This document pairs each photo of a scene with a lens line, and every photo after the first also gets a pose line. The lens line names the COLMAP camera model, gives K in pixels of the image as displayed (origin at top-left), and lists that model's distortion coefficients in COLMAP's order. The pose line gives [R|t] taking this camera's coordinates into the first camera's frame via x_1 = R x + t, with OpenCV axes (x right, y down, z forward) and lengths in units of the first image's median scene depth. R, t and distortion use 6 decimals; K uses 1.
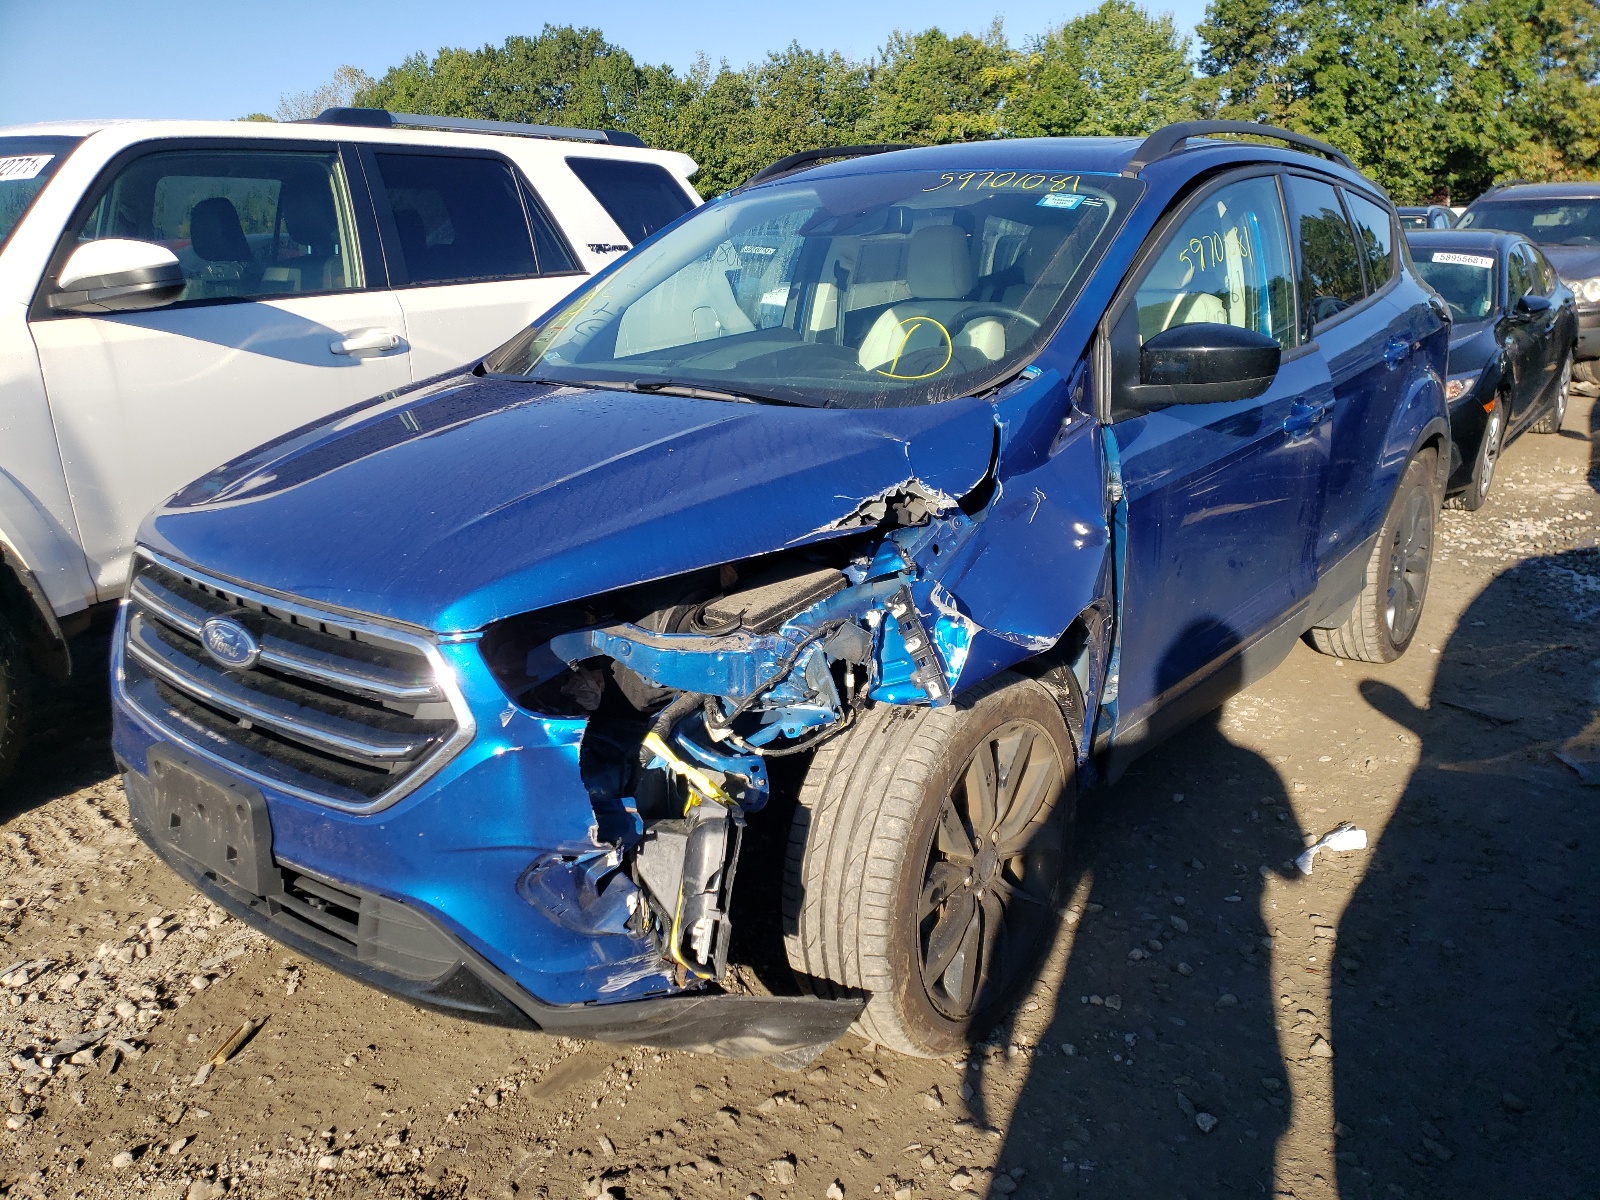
lens RADIAL K [[1214.7, 0, 816.5], [0, 1214.7, 590.4], [0, 0, 1]] dist [0.129212, -0.154030]
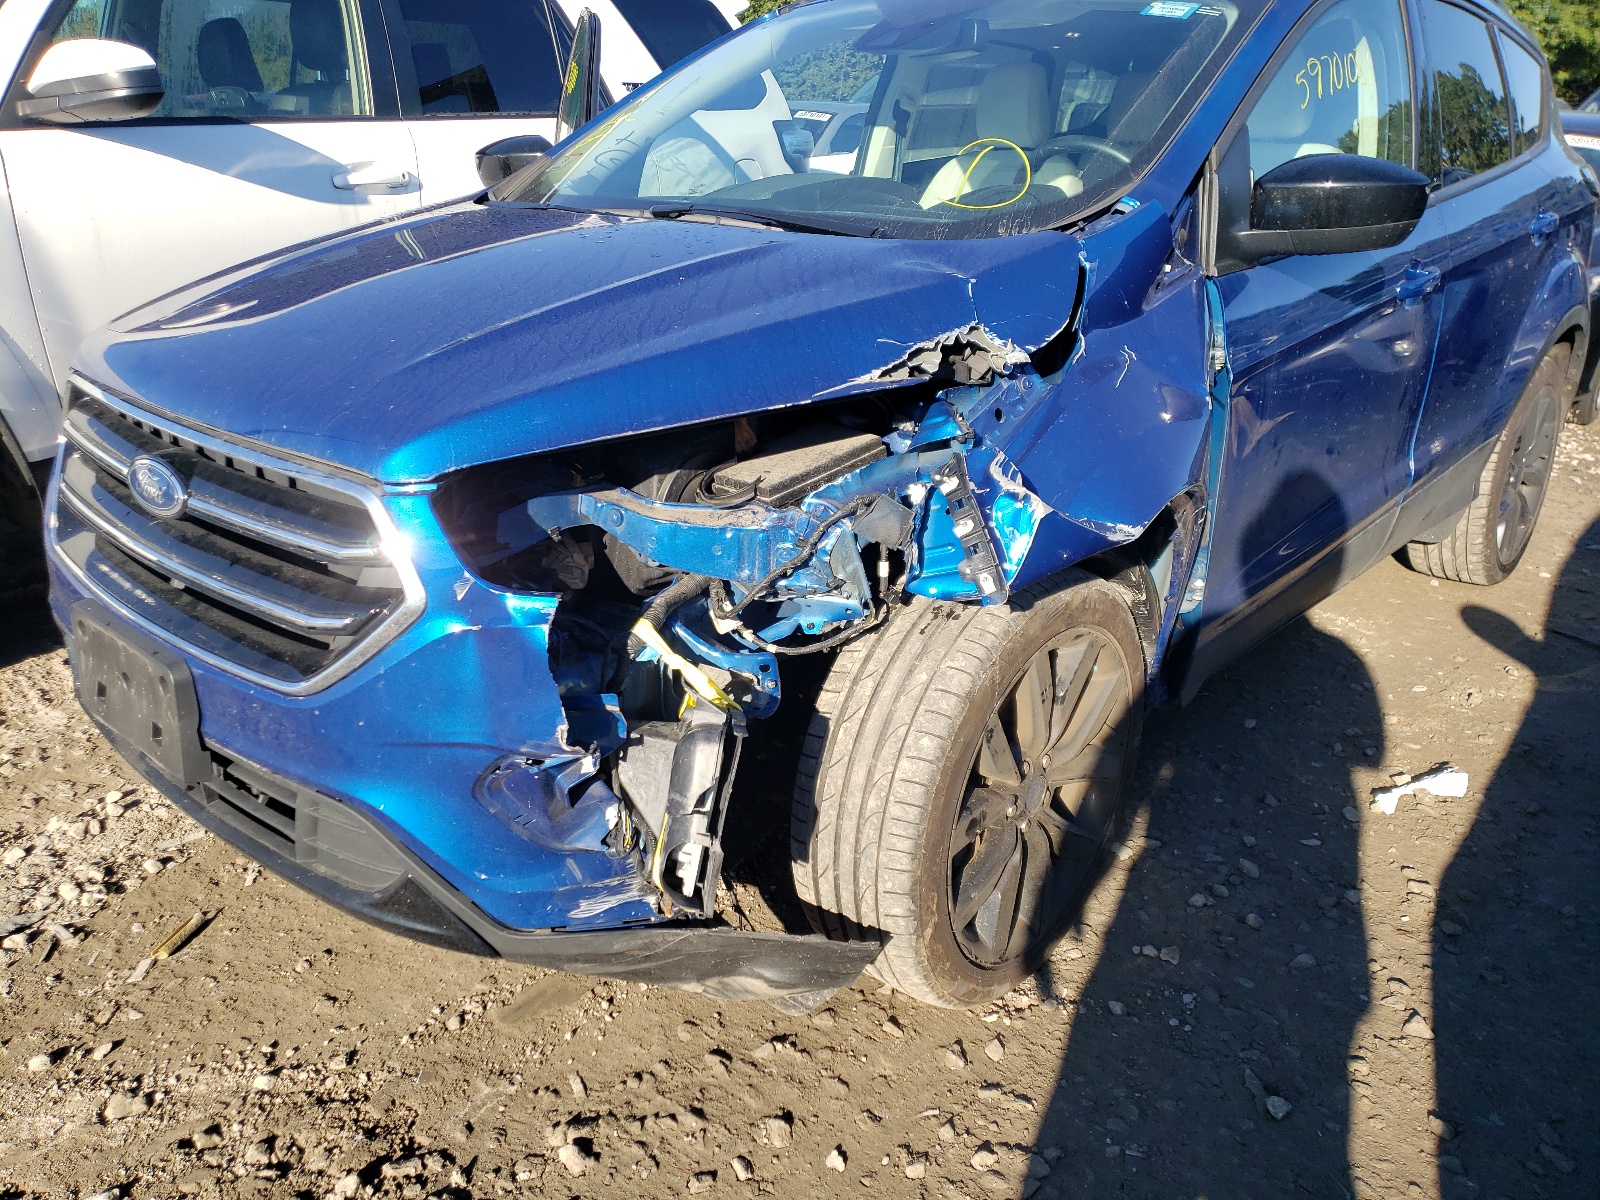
lens RADIAL K [[1214.7, 0, 816.5], [0, 1214.7, 590.4], [0, 0, 1]] dist [0.129212, -0.154030]
pose [[0.998246, 0.050702, -0.030582, 0.007253], [-0.048060, 0.995501, 0.081662, 0.022273], [0.034585, -0.080049, 0.996191, 0.165110]]
